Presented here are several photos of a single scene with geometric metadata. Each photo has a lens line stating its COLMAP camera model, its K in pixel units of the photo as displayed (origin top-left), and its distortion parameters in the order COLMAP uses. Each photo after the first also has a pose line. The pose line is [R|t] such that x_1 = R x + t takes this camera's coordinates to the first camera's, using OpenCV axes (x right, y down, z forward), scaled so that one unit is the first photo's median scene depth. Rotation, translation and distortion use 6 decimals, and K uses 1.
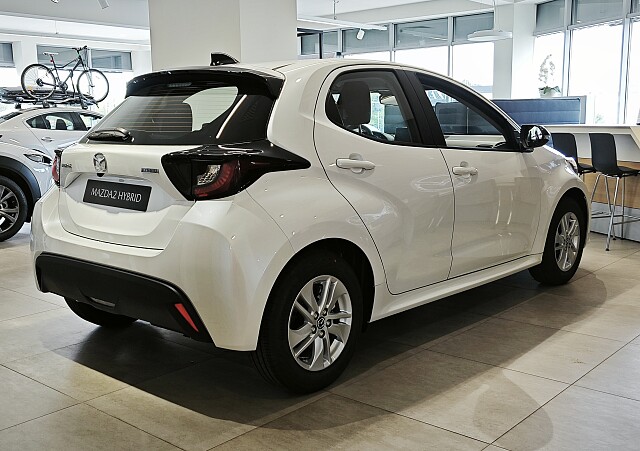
lens RADIAL K [[705.2, 0, 320.1], [0, 705.2, 243.9], [0, 0, 1]] dist [-0.012299, -0.002796]
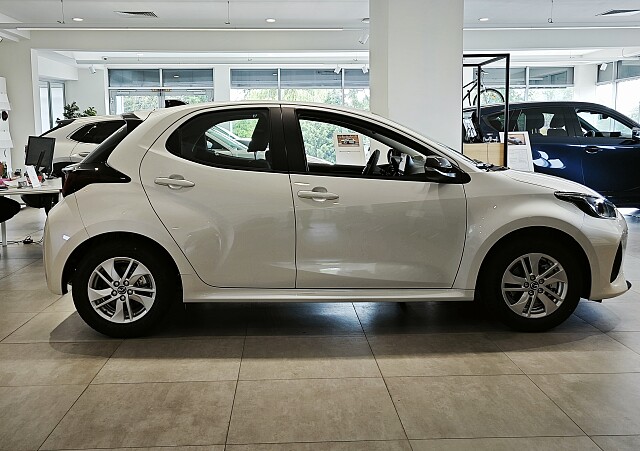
lens RADIAL K [[711.9, 0, 320.0], [0, 711.9, 225.5], [0, 0, 1]] dist [0.010296, 0.013394]
pose [[0.693690, 0.101782, -0.713046, 1.268851], [-0.129865, 0.991416, 0.015178, -0.090705], [0.708469, 0.082071, 0.700953, 0.252109]]
